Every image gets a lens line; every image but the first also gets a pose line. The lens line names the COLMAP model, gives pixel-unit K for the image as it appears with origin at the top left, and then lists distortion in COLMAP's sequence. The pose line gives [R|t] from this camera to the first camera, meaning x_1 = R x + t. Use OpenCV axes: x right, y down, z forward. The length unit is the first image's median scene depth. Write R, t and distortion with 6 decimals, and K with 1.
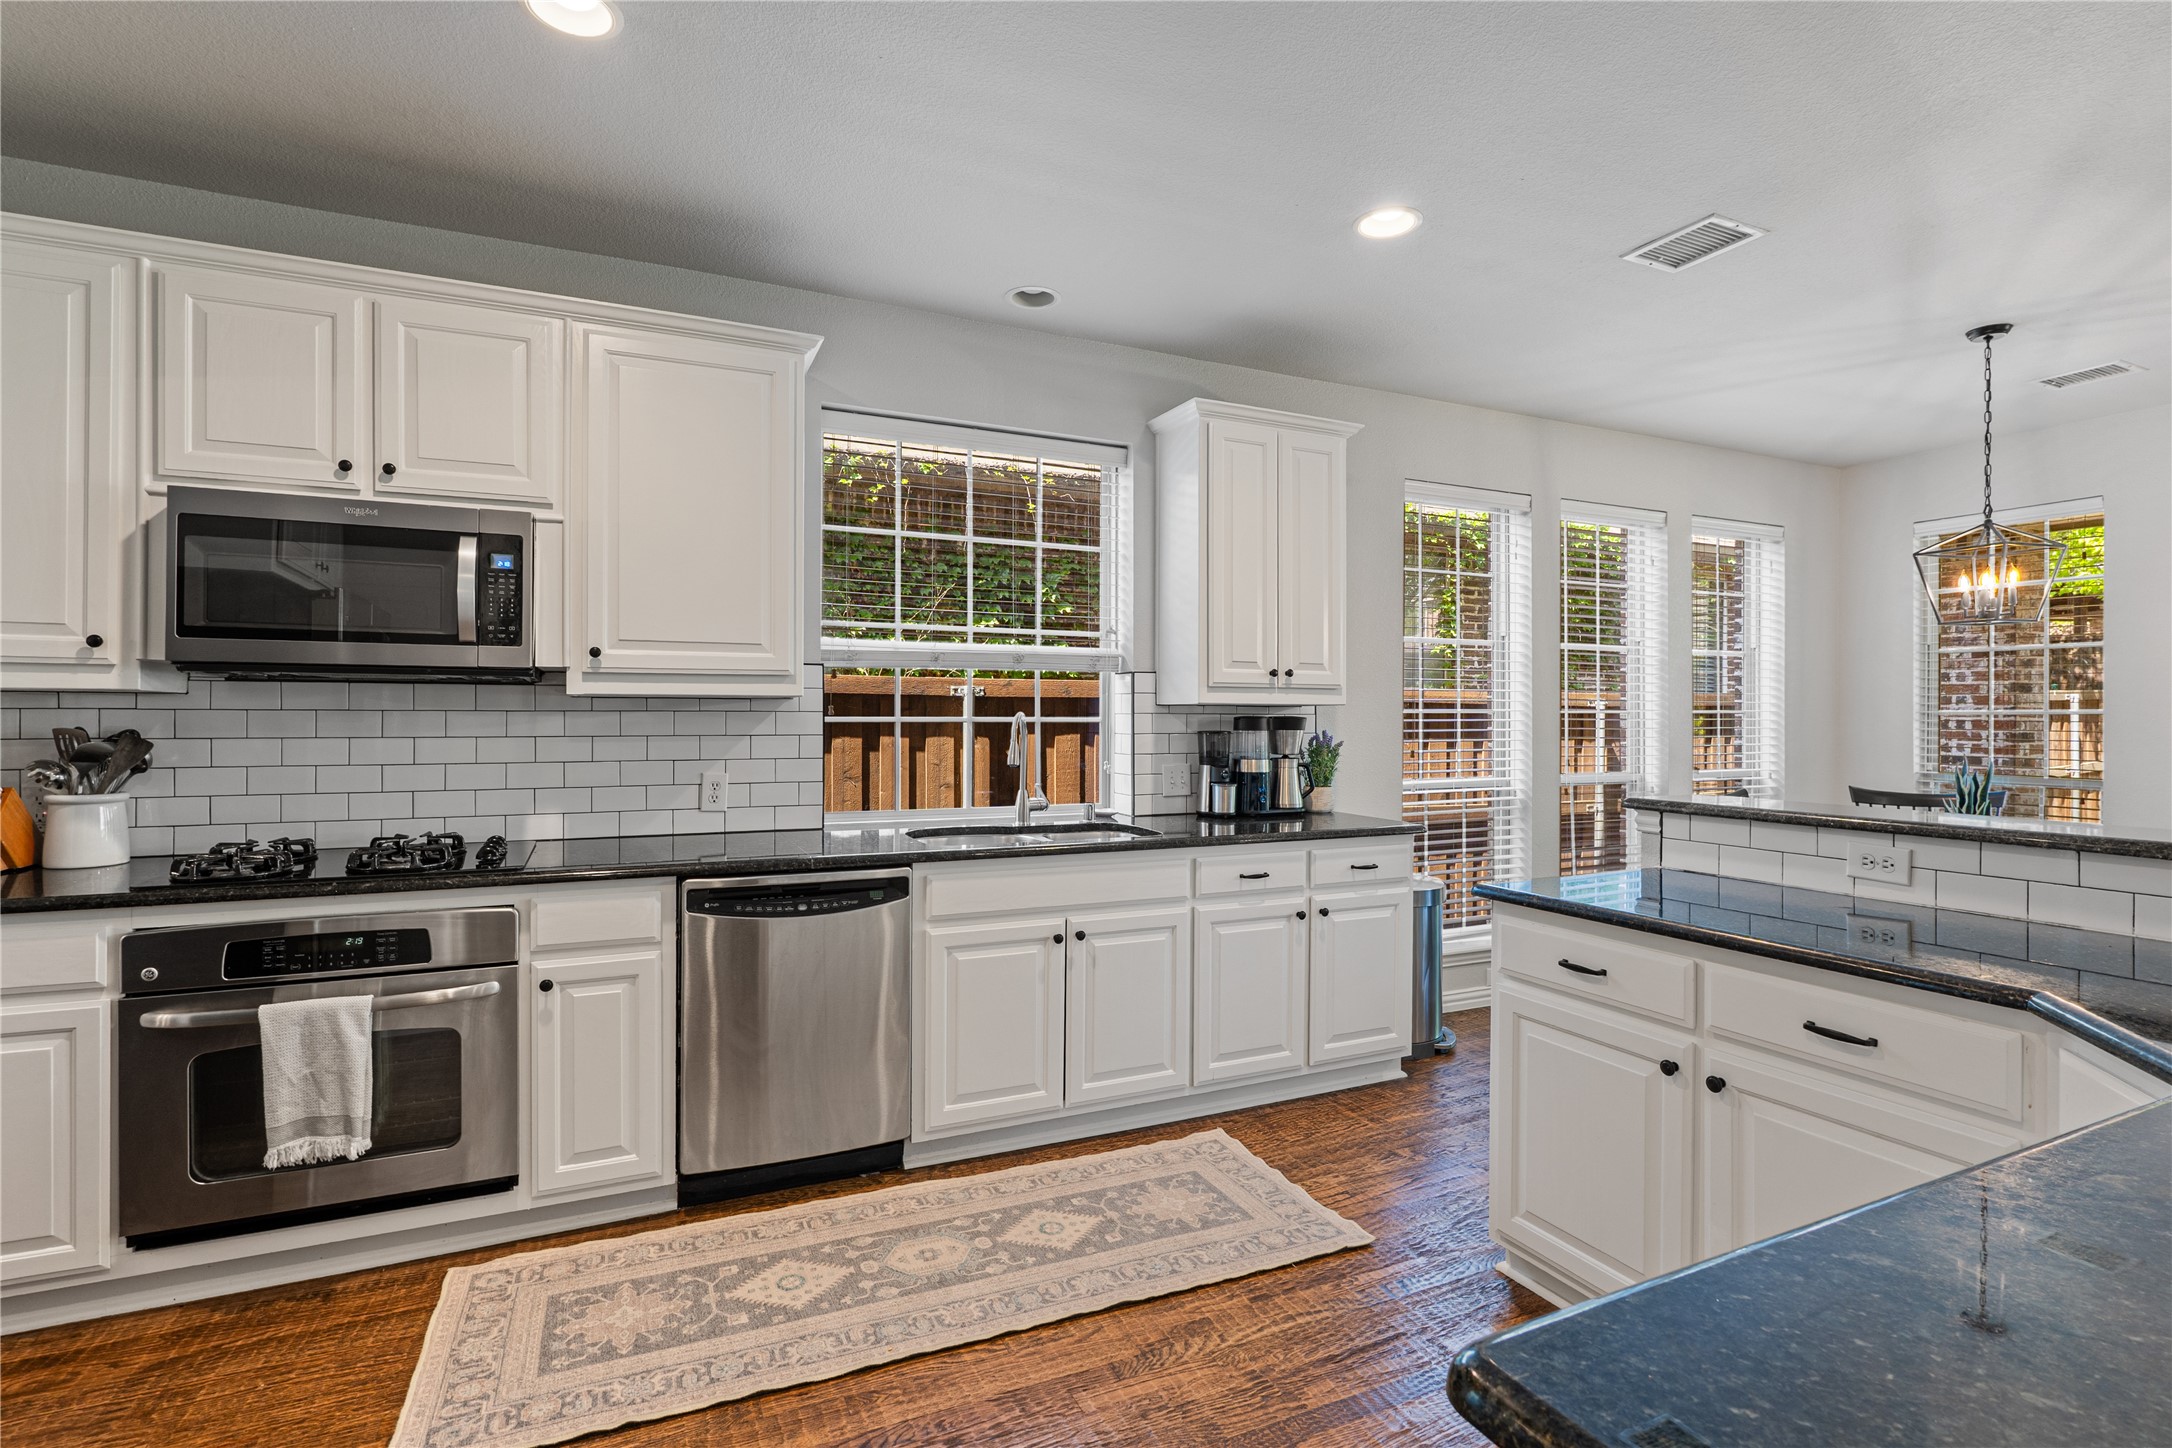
lens RADIAL K [[1020.6, 0, 1056.7], [0, 1020.6, 714.0], [0, 0, 1]] dist [-0.006850, 0.001272]
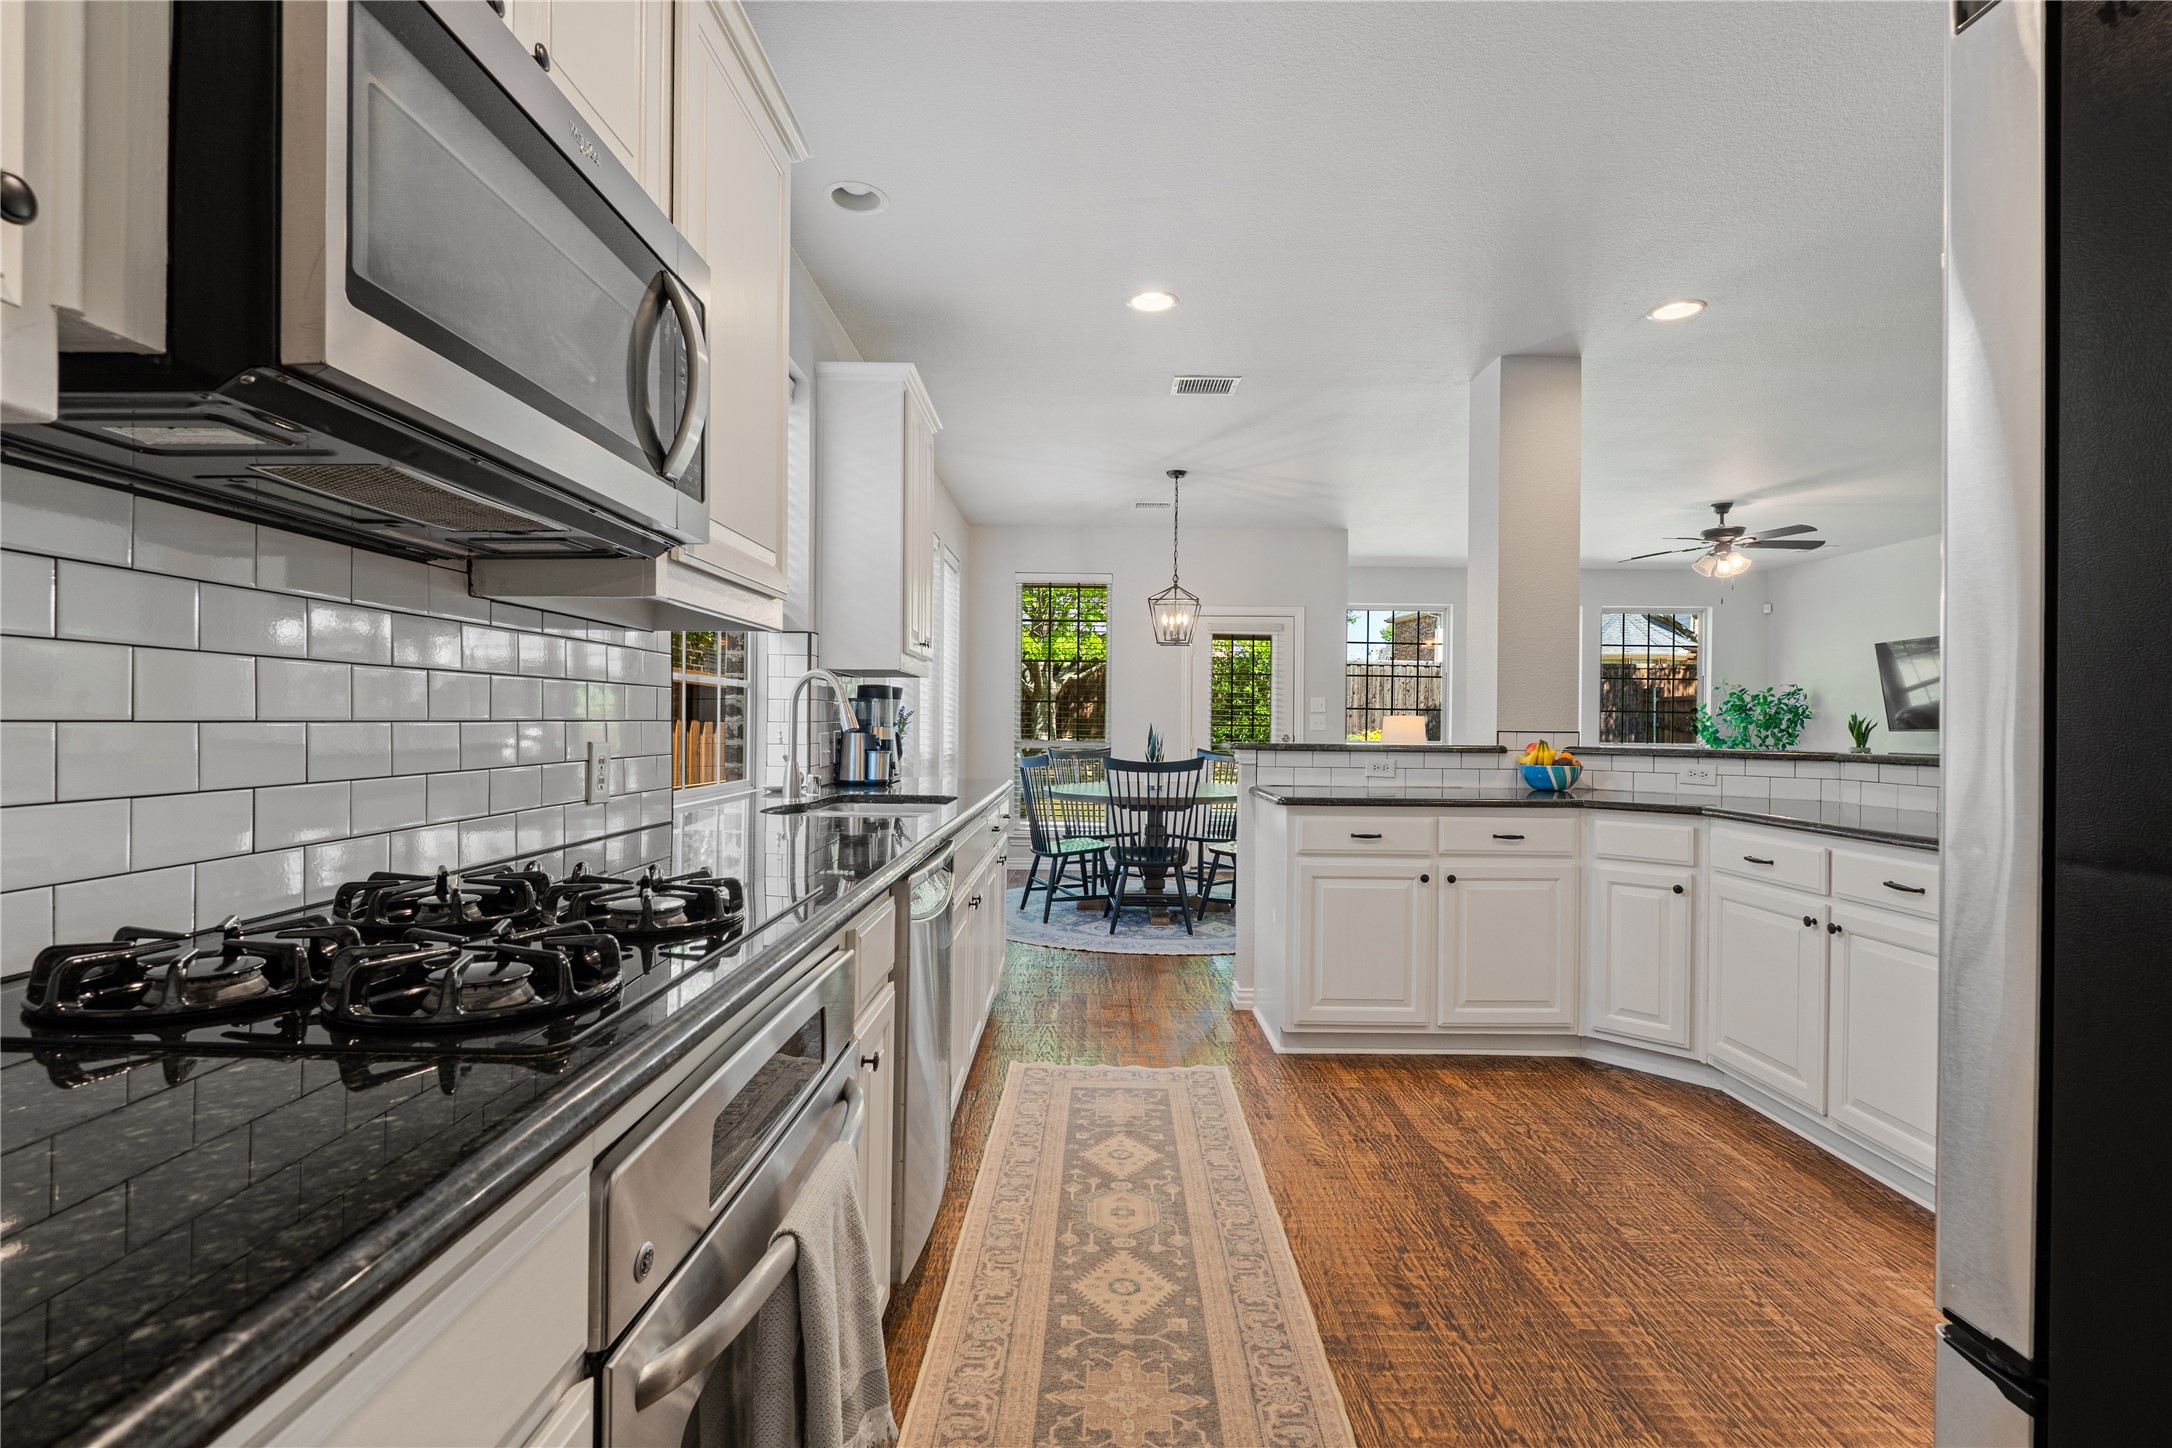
lens RADIAL K [[1020.6, 0, 1077.3], [0, 1020.6, 725.2], [0, 0, 1]] dist [-0.006850, 0.001272]
pose [[0.417748, -0.002185, 0.908560, -0.896921], [-0.011555, 0.999903, 0.007717, 0.044040], [-0.908490, -0.013722, 0.417682, 0.545553]]
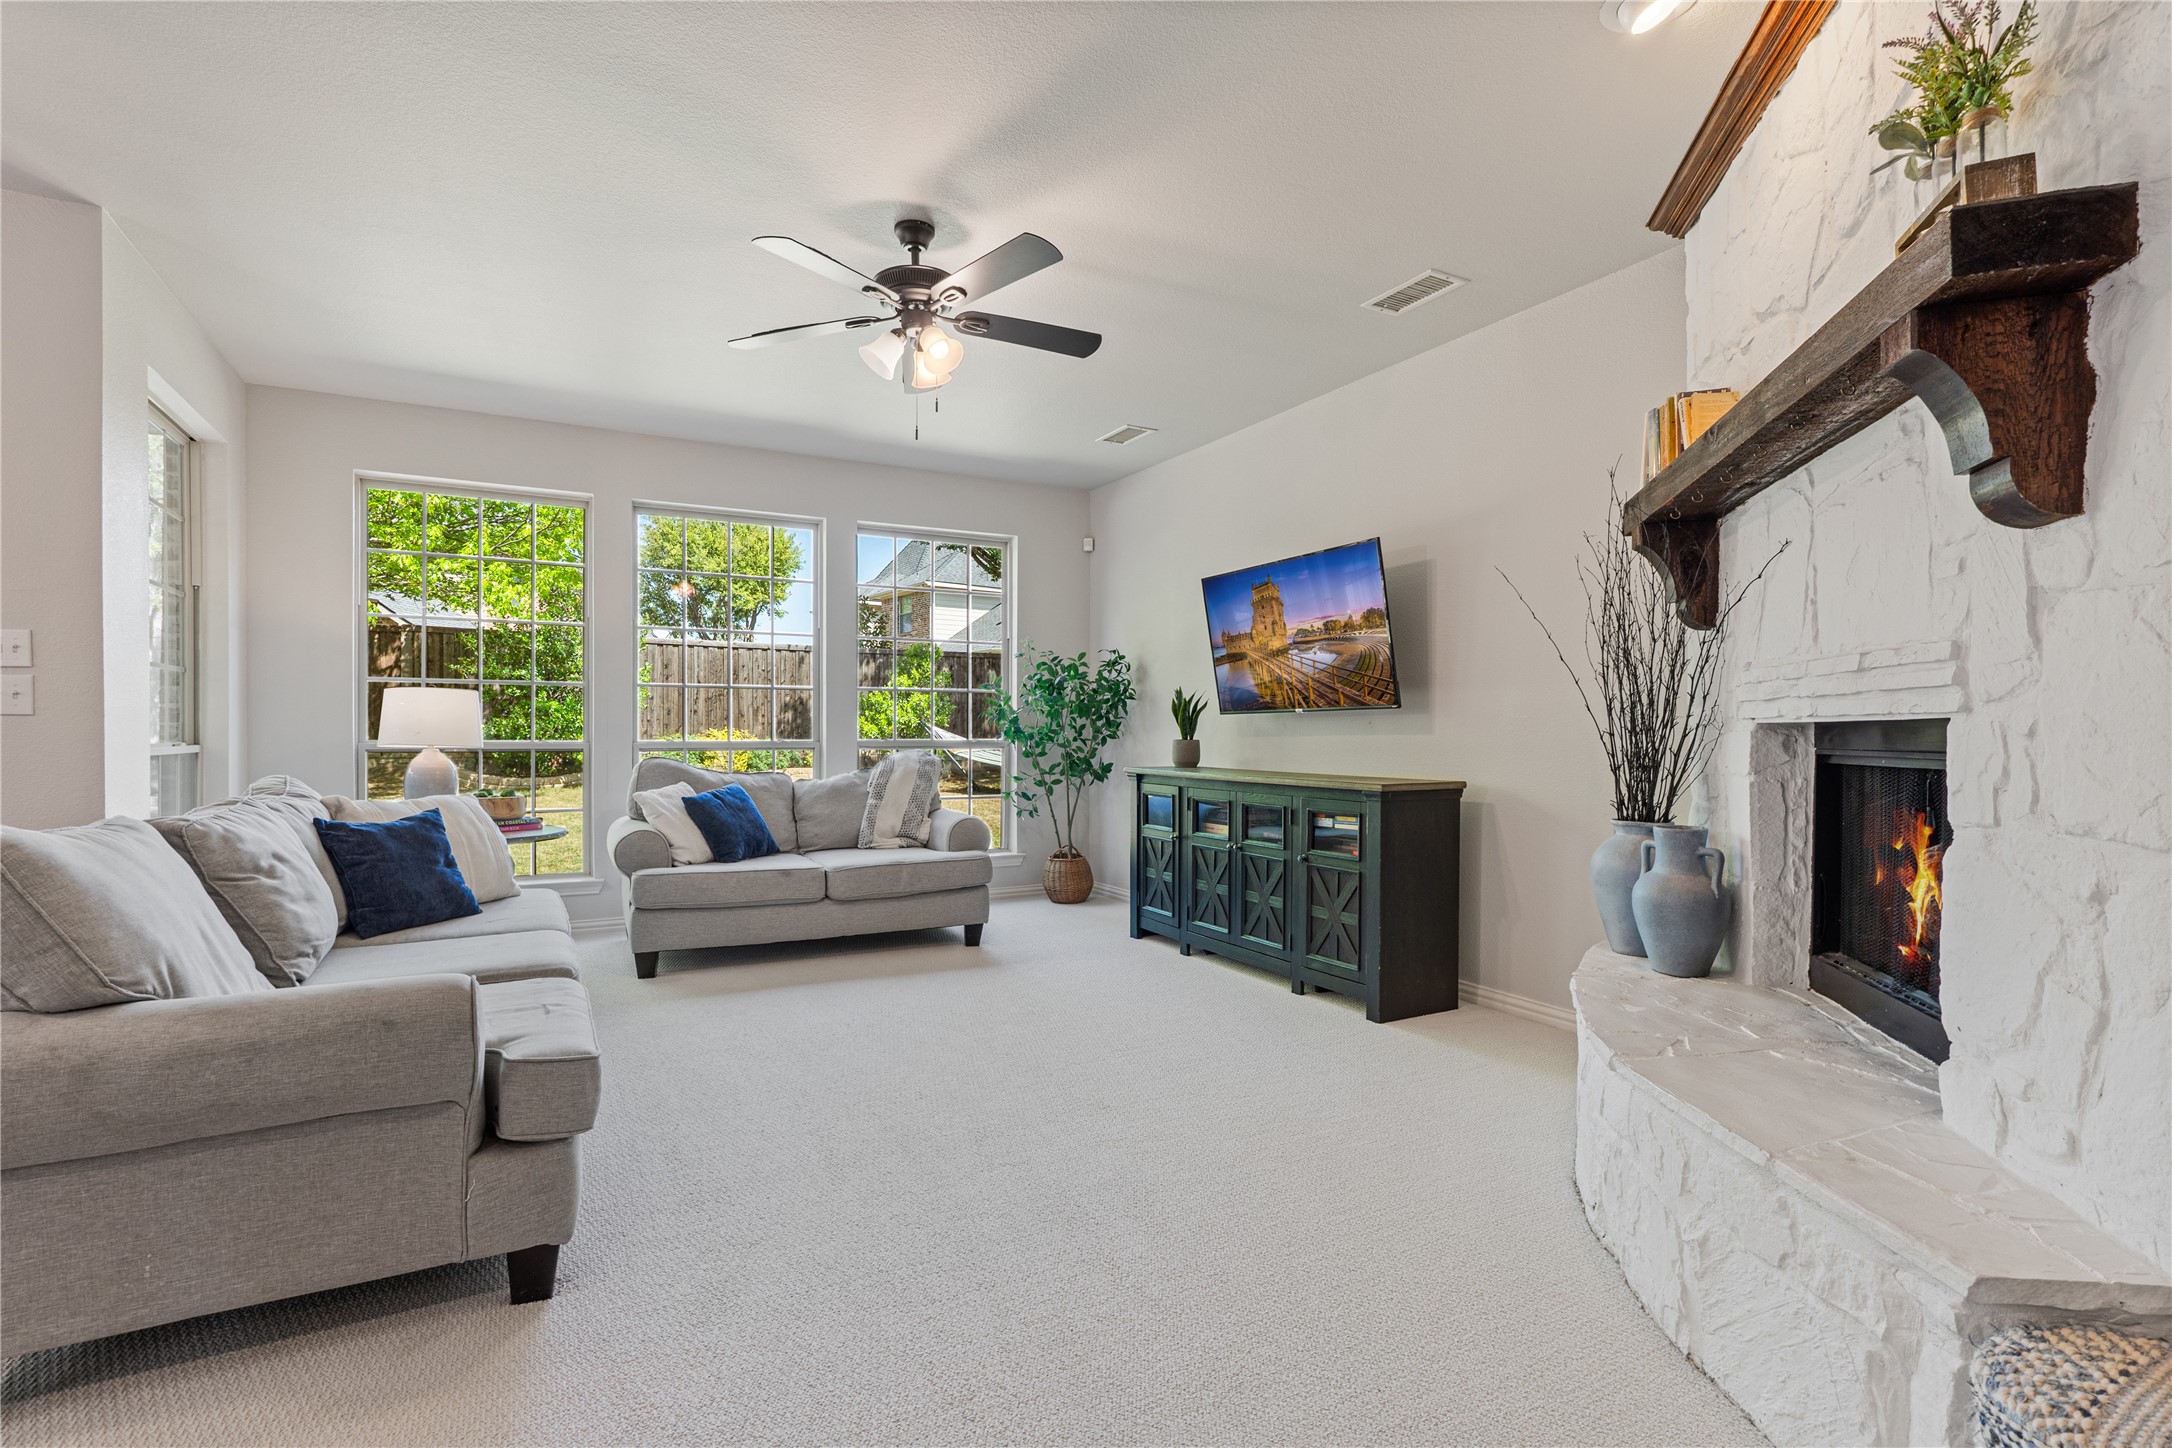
lens RADIAL K [[1020.6, 0, 1100.6], [0, 1020.6, 737.9], [0, 0, 1]] dist [-0.006850, 0.001272]
pose [[-0.093820, -0.012188, 0.995515, 0.769747], [-0.006871, 0.999909, 0.011594, 0.078463], [-0.995565, -0.005753, -0.093895, 0.072202]]
